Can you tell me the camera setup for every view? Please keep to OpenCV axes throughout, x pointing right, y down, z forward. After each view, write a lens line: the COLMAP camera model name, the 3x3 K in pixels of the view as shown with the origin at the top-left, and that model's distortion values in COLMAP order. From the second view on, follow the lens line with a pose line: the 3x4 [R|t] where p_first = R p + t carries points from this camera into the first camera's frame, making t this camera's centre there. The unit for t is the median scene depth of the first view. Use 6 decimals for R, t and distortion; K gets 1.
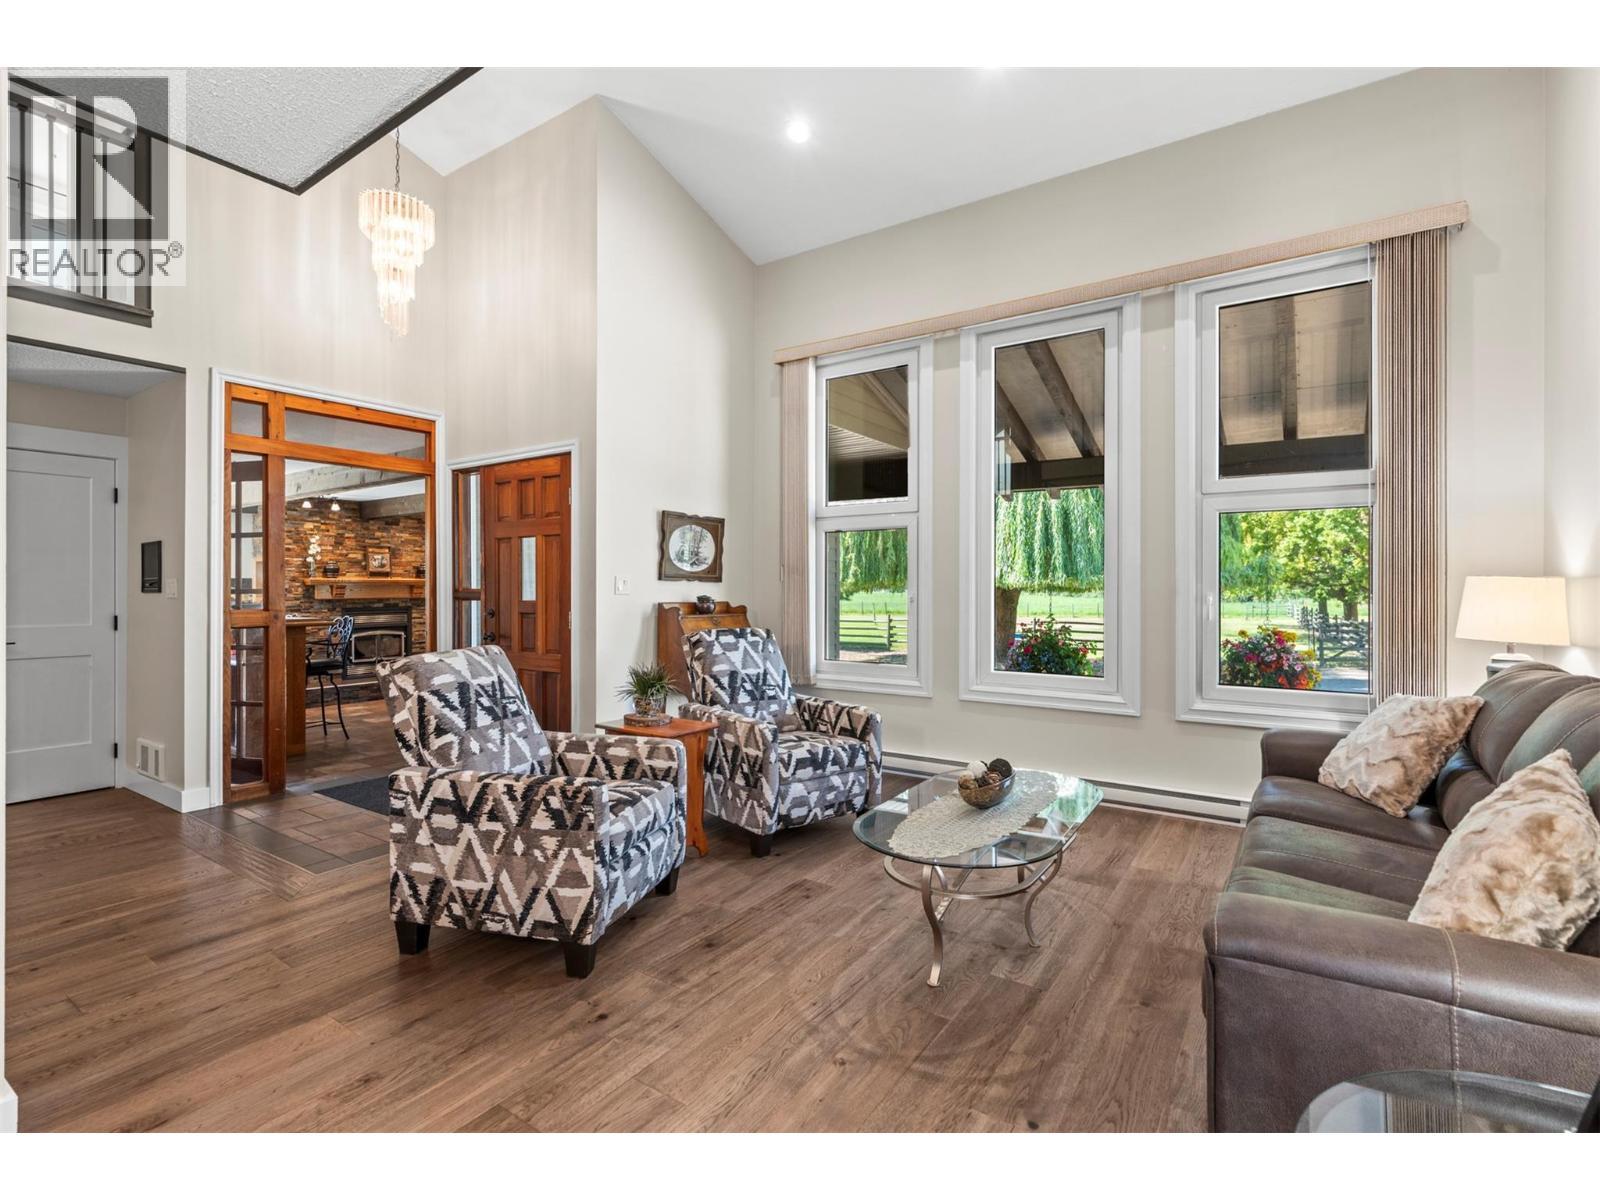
lens RADIAL K [[731.8, 0, 796.4], [0, 731.8, 588.9], [0, 0, 1]] dist [-0.002509, -0.000356]
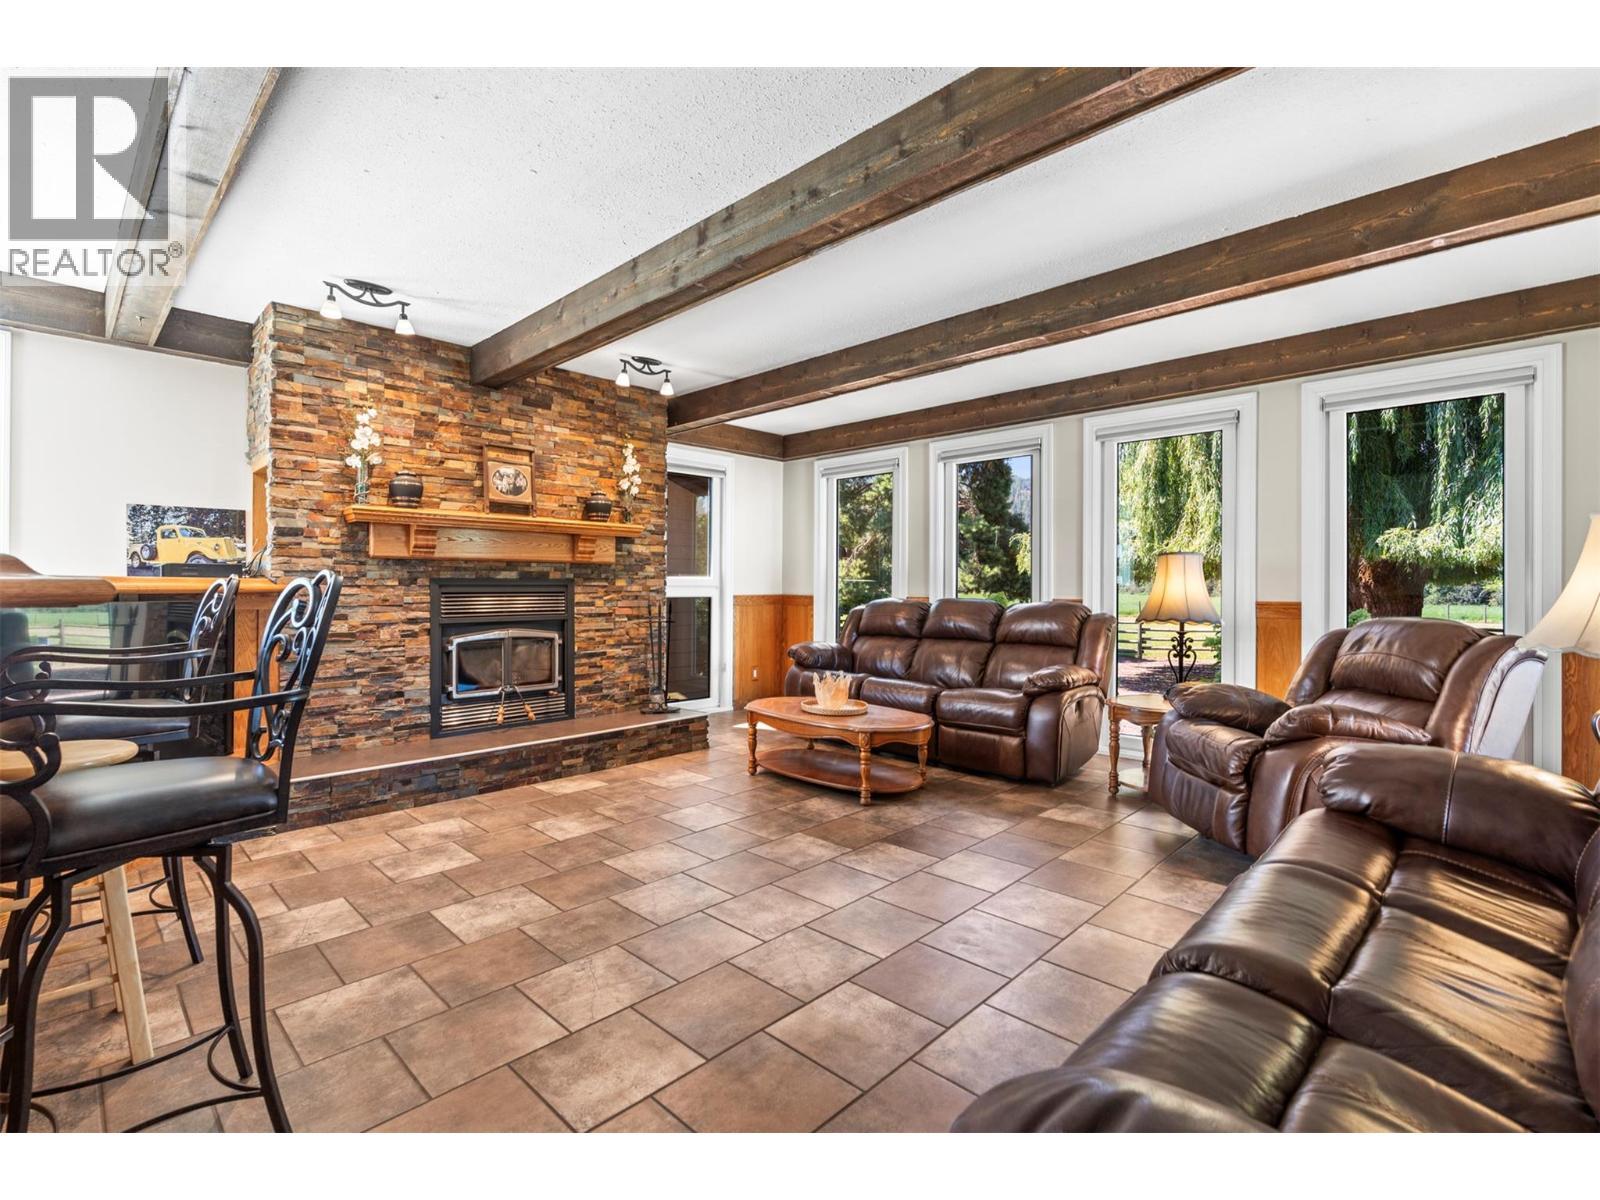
lens RADIAL K [[731.8, 0, 796.4], [0, 731.8, 588.9], [0, 0, 1]] dist [-0.002509, -0.000356]
pose [[0.983093, 0.002324, -0.183090, -0.308322], [-0.002140, 0.999997, 0.001200, 0.030697], [0.183092, -0.000788, 0.983095, 0.580482]]
